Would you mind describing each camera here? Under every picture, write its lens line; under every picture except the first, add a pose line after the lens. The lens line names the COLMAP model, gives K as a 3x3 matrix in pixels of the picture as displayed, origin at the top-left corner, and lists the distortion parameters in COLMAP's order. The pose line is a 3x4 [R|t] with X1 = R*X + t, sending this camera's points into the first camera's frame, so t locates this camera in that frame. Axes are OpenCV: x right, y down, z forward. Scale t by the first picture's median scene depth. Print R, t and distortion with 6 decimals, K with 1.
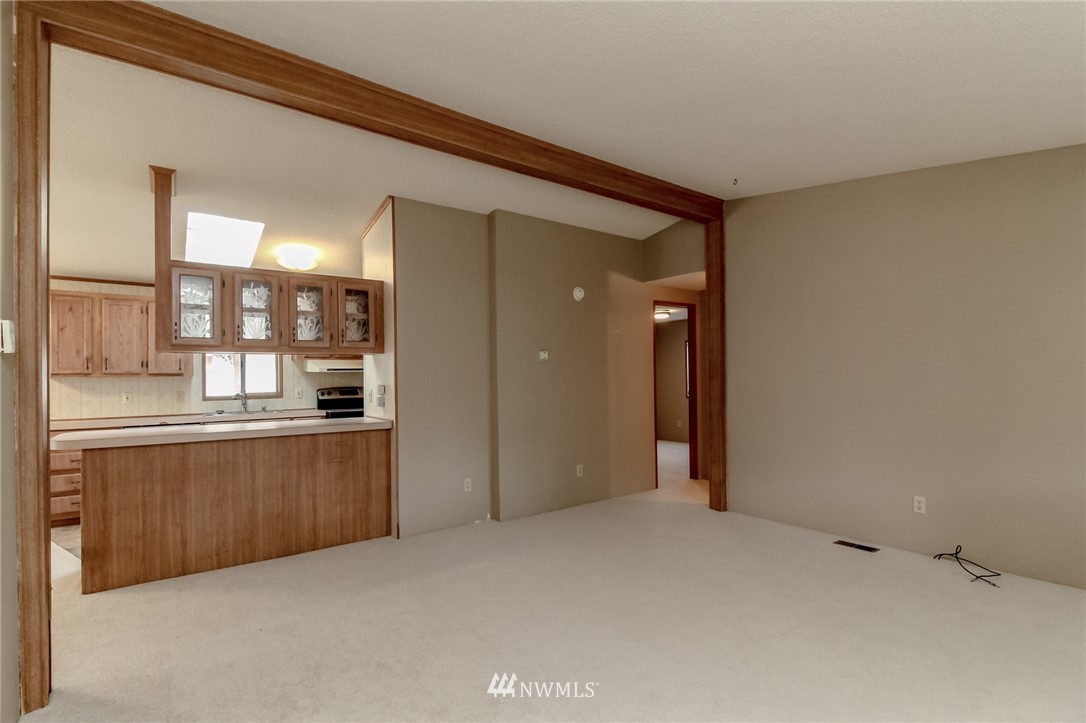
lens RADIAL K [[495.0, 0, 539.9], [0, 495.0, 371.5], [0, 0, 1]] dist [0.004361, -0.003285]
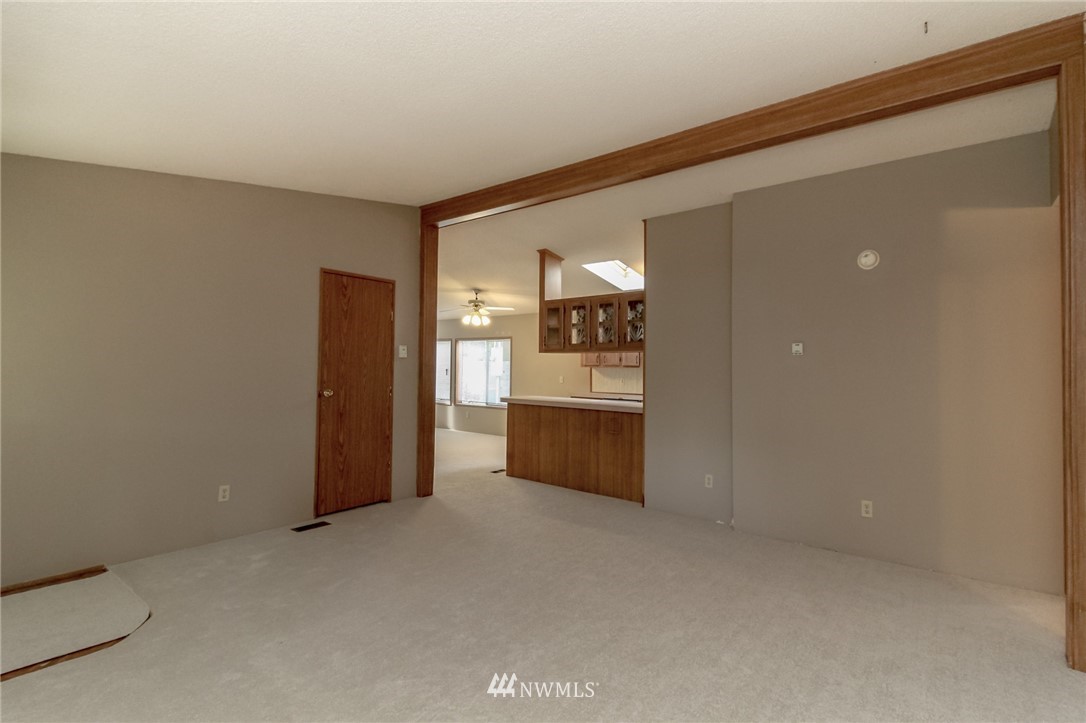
lens RADIAL K [[495.0, 0, 542.1], [0, 495.0, 352.0], [0, 0, 1]] dist [0.004361, -0.003285]
pose [[0.273703, -0.016081, -0.961680, 0.844620], [-0.007960, 0.999788, -0.018984, -0.009230], [0.961781, 0.012851, 0.273517, 0.471024]]
